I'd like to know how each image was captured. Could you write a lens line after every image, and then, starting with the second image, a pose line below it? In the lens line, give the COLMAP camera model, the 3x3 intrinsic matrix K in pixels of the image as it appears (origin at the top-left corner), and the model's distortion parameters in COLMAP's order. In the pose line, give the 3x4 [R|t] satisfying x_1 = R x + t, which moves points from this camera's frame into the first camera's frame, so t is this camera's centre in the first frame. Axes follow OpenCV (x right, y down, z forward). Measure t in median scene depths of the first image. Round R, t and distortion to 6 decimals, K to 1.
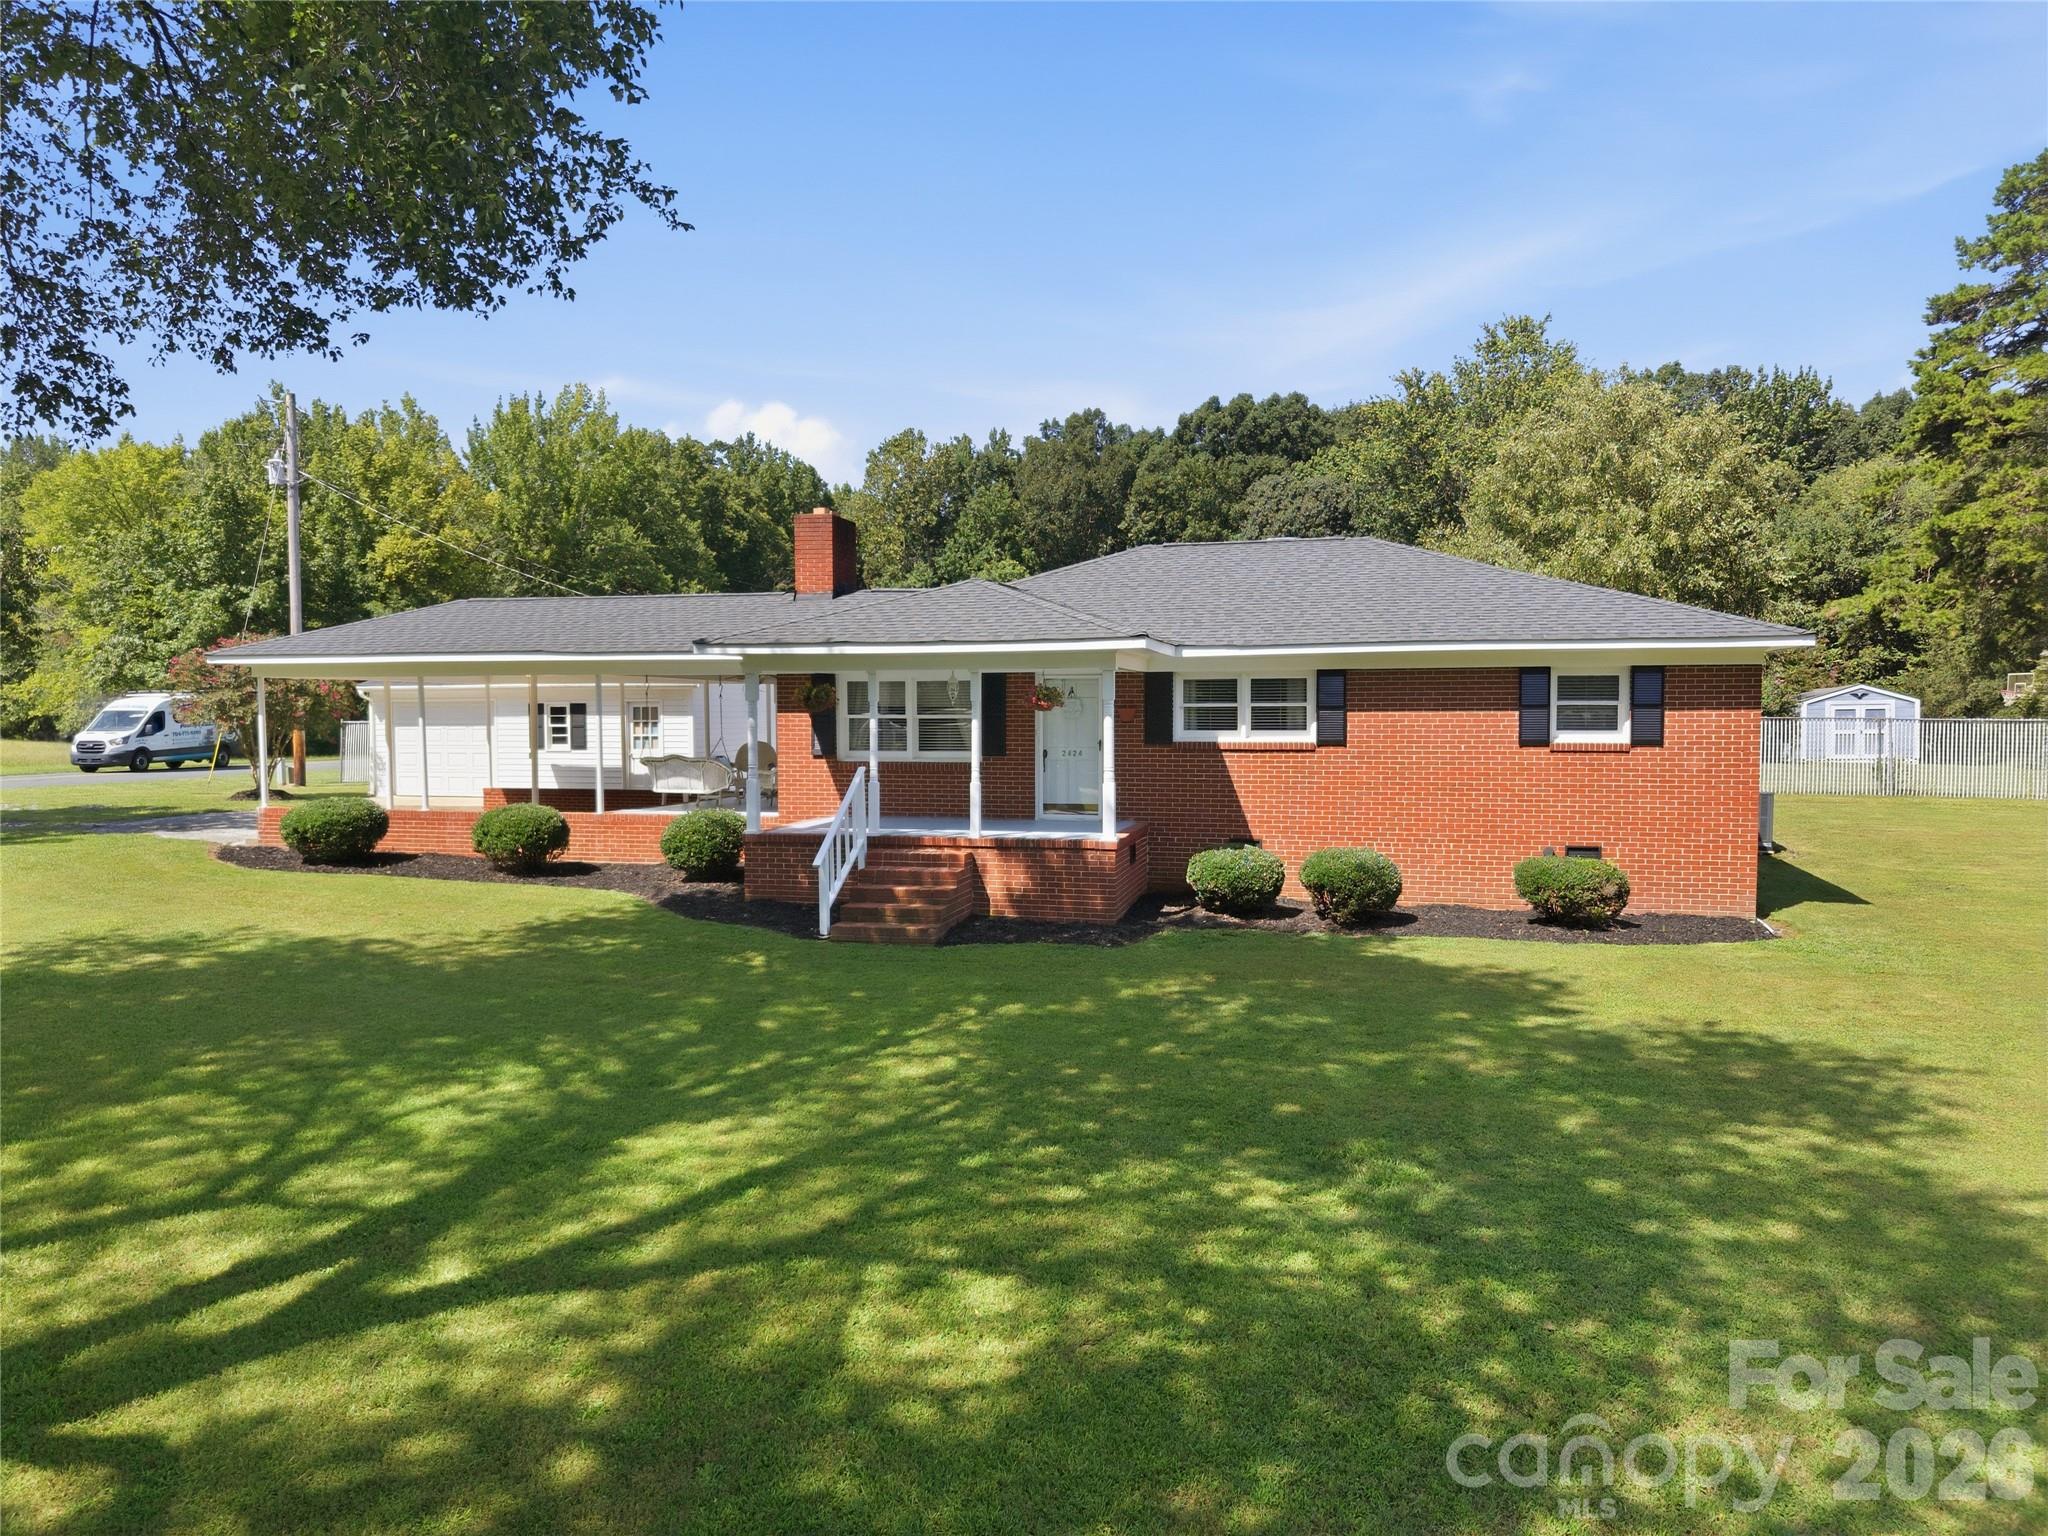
lens RADIAL K [[1373.2, 0, 1035.0], [0, 1373.2, 782.3], [0, 0, 1]] dist [0.010482, -0.011734]
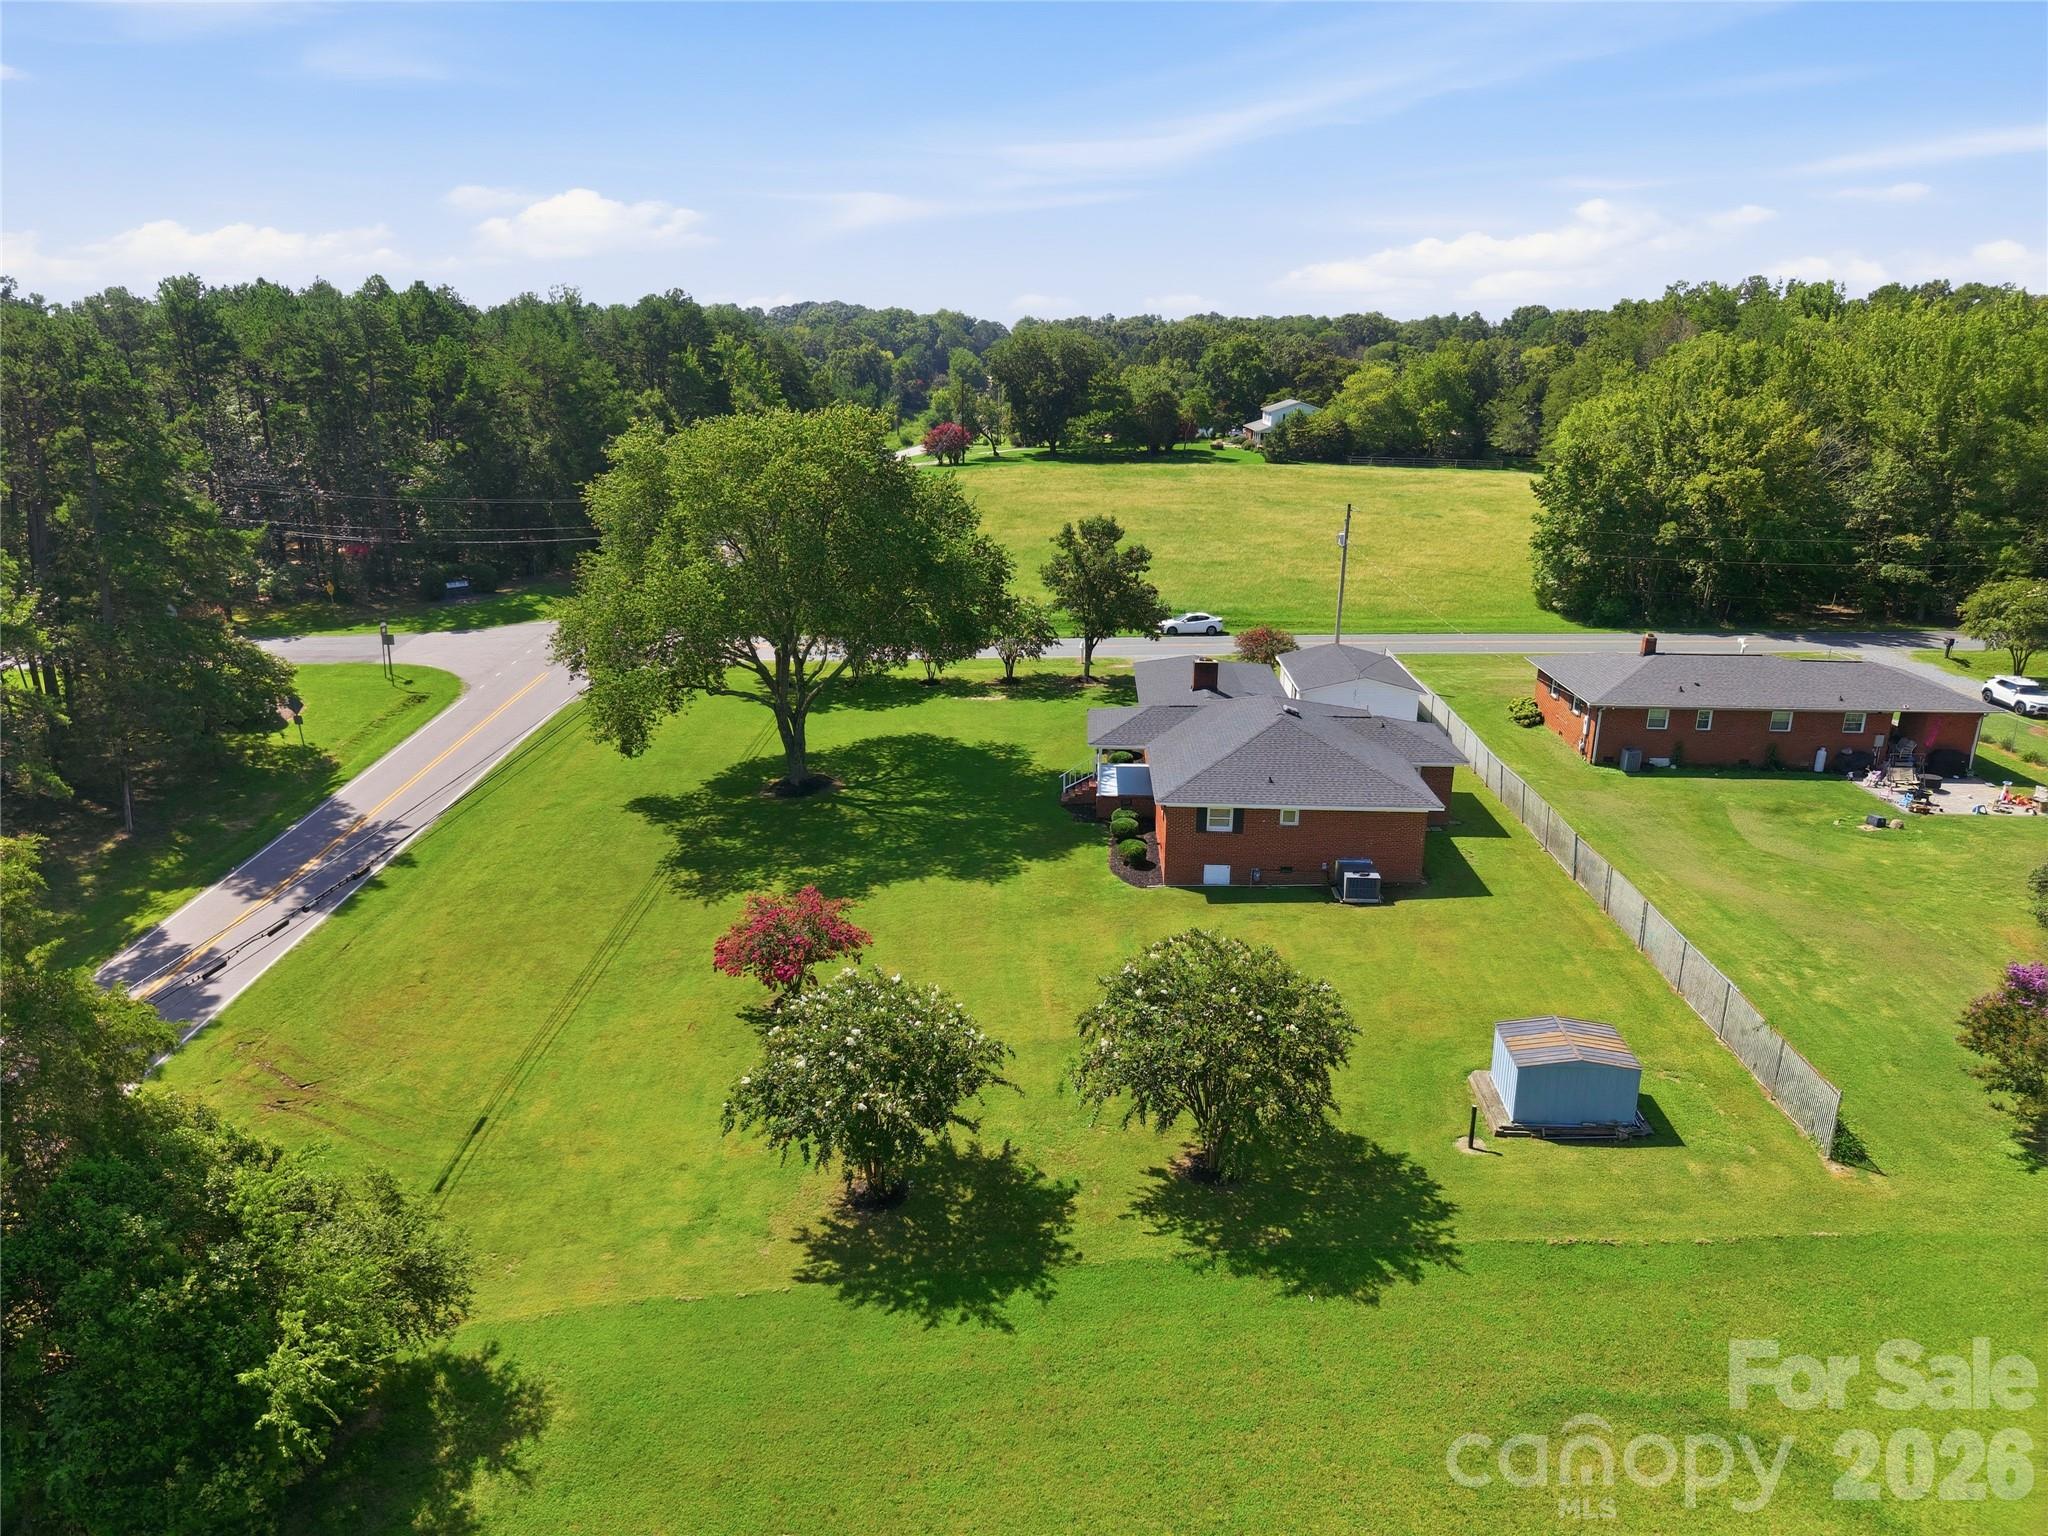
lens RADIAL K [[1373.2, 0, 1019.3], [0, 1373.2, 759.0], [0, 0, 1]] dist [0.010482, -0.011734]
pose [[0.199484, 0.285861, -0.937278, 3.014098], [-0.059605, 0.958271, 0.279578, -0.934552], [0.978087, 0.000095, 0.208199, 0.043201]]
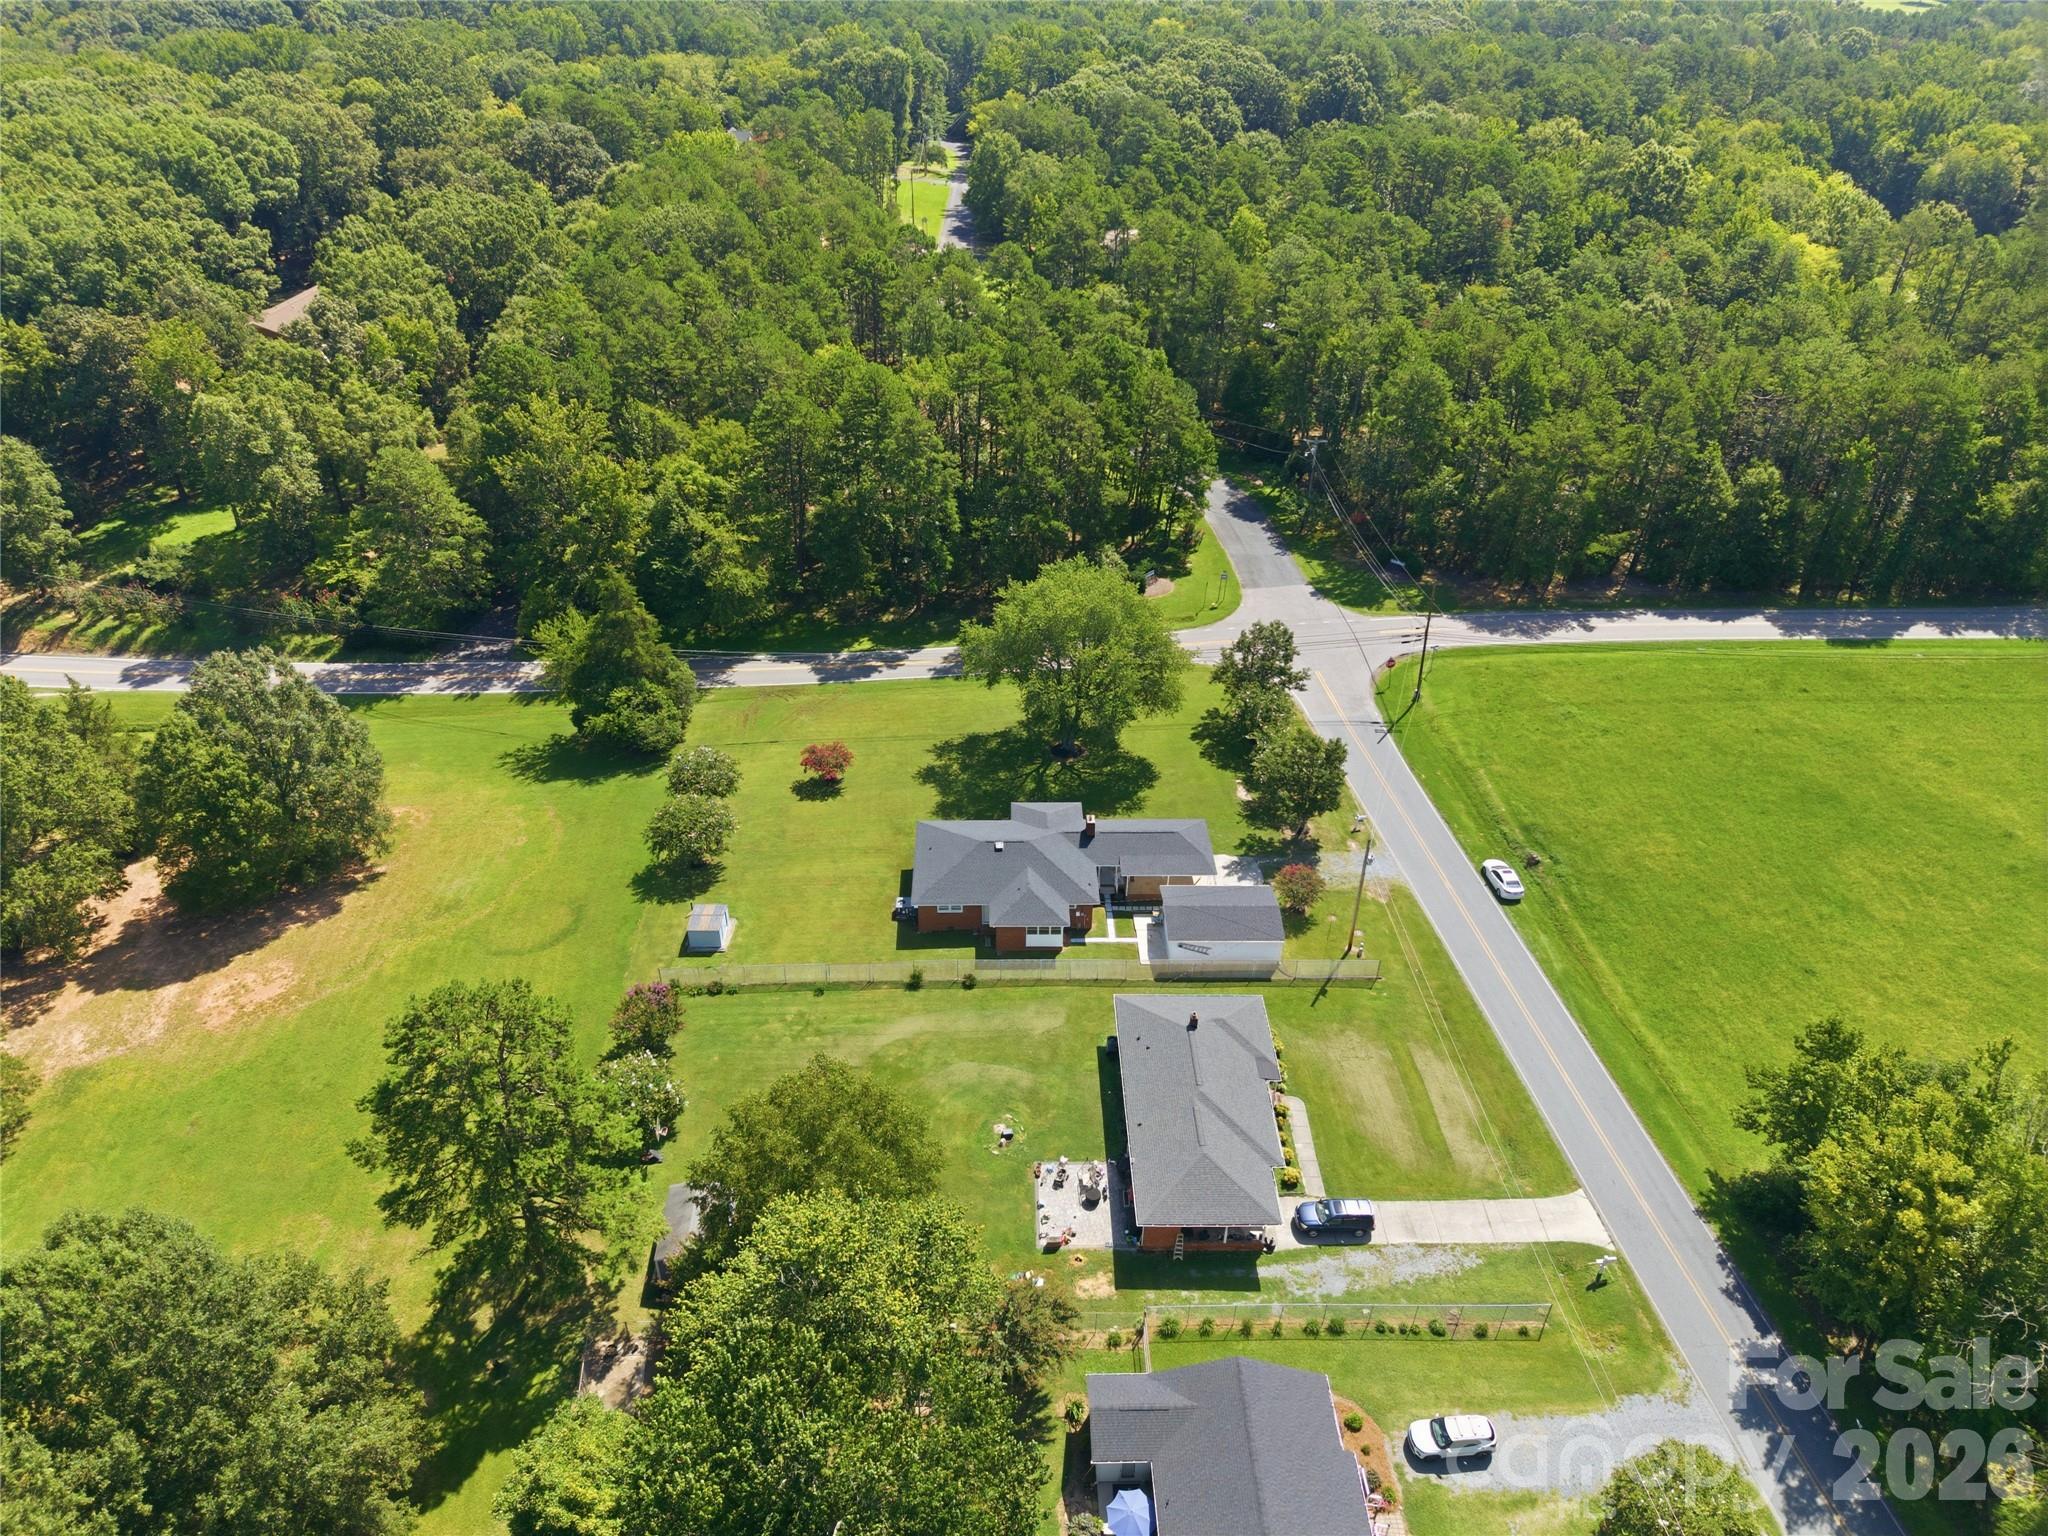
lens RADIAL K [[1373.2, 0, 1021.8], [0, 1373.2, 774.0], [0, 0, 1]] dist [0.010482, -0.011734]
pose [[-0.964464, 0.146369, -0.219965, 1.359296], [-0.019608, 0.790581, 0.612043, -3.953605], [0.263485, 0.594607, -0.759618, 5.456381]]
